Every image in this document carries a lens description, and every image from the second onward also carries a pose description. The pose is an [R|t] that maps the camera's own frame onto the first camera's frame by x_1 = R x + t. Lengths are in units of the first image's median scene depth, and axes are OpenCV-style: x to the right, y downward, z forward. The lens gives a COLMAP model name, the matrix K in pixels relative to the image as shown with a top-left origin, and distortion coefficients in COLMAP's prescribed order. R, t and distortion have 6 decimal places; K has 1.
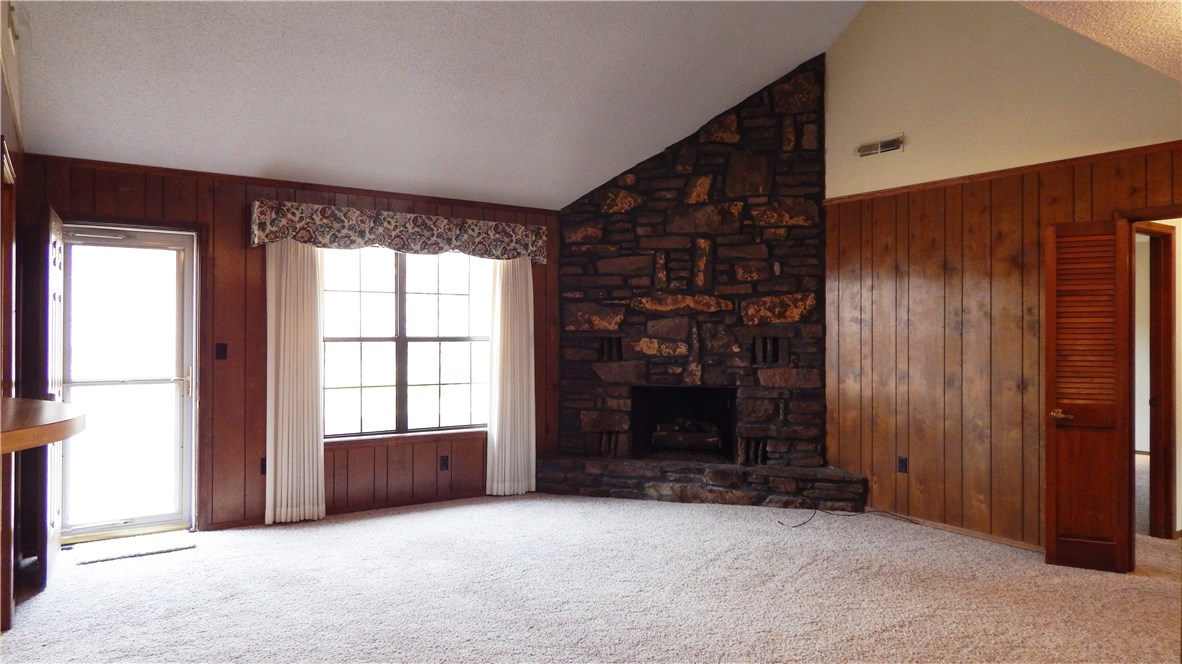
lens RADIAL K [[775.3, 0, 594.7], [0, 775.3, 330.8], [0, 0, 1]] dist [0.005014, -0.013284]
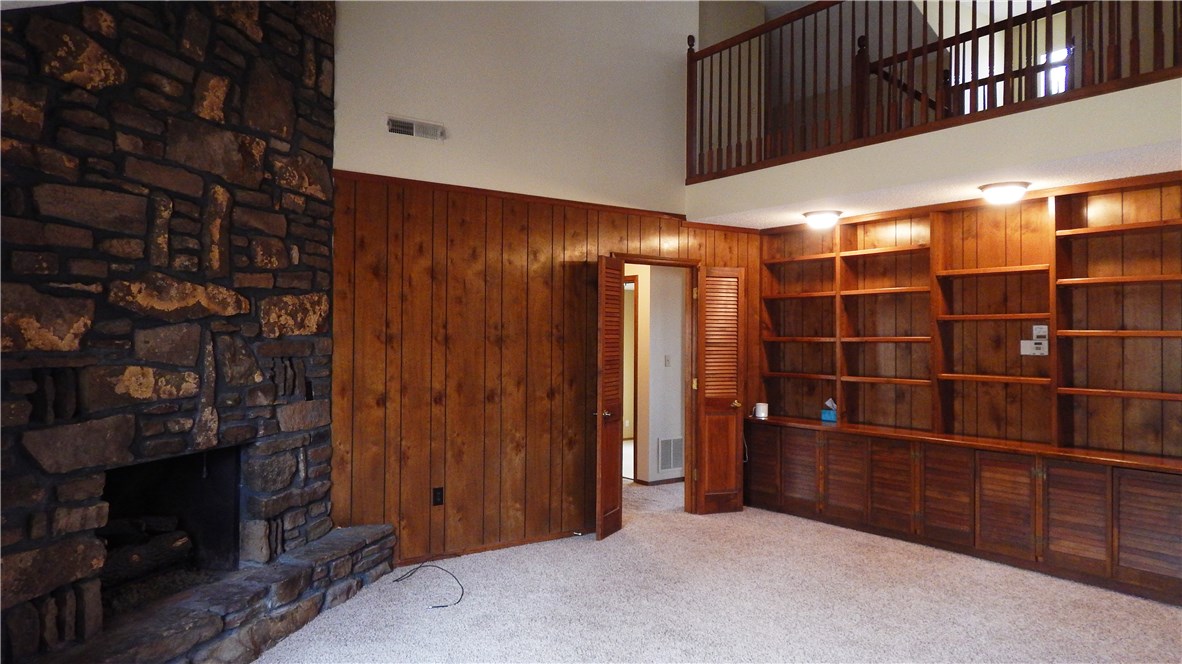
lens RADIAL K [[775.3, 0, 592.4], [0, 775.3, 326.5], [0, 0, 1]] dist [0.005014, -0.013284]
pose [[-0.027026, 0.009338, 0.999591, -0.434374], [-0.005112, 0.999942, -0.009480, -0.012441], [-0.999622, -0.005366, -0.026977, 0.743732]]
